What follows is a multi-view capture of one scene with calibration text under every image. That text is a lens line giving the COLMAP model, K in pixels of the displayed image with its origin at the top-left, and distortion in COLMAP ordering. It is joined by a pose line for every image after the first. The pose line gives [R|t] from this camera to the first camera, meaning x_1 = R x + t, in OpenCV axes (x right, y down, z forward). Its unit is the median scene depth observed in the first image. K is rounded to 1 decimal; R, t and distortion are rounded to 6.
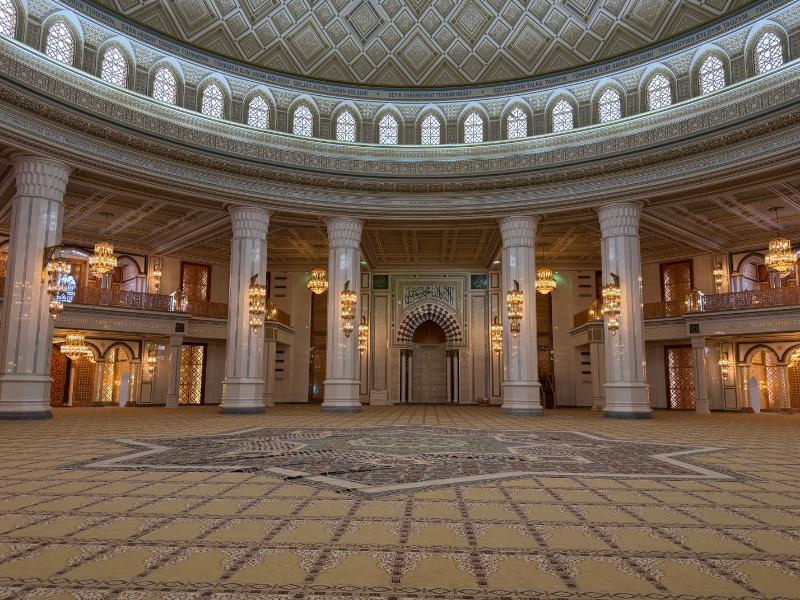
lens RADIAL K [[593.9, 0, 392.4], [0, 593.9, 302.0], [0, 0, 1]] dist [0.031219, -0.025771]
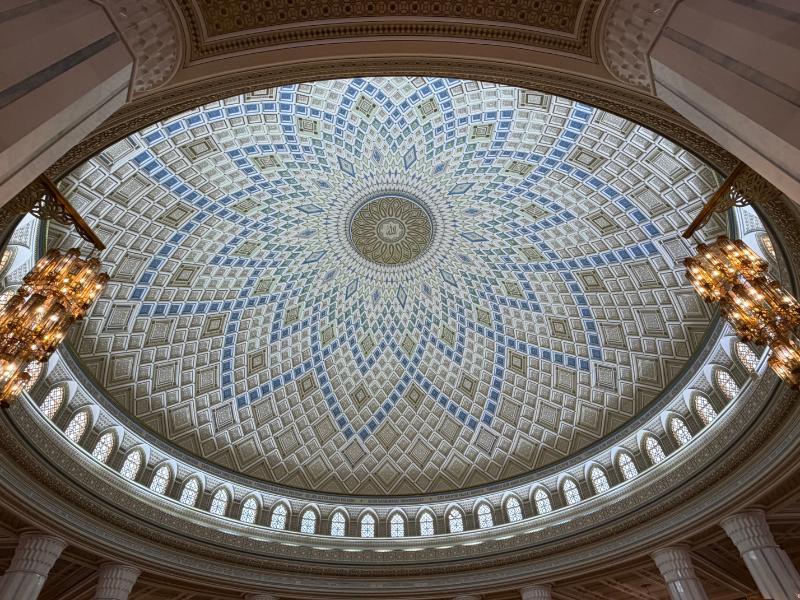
lens RADIAL K [[446.9, 0, 398.5], [0, 446.9, 299.8], [0, 0, 1]] dist [0.001964, -0.000290]
pose [[0.997873, 0.015114, 0.063409, -0.009689], [0.028545, 0.773207, -0.633511, -0.026752], [-0.058603, 0.633974, 0.771131, -0.186070]]
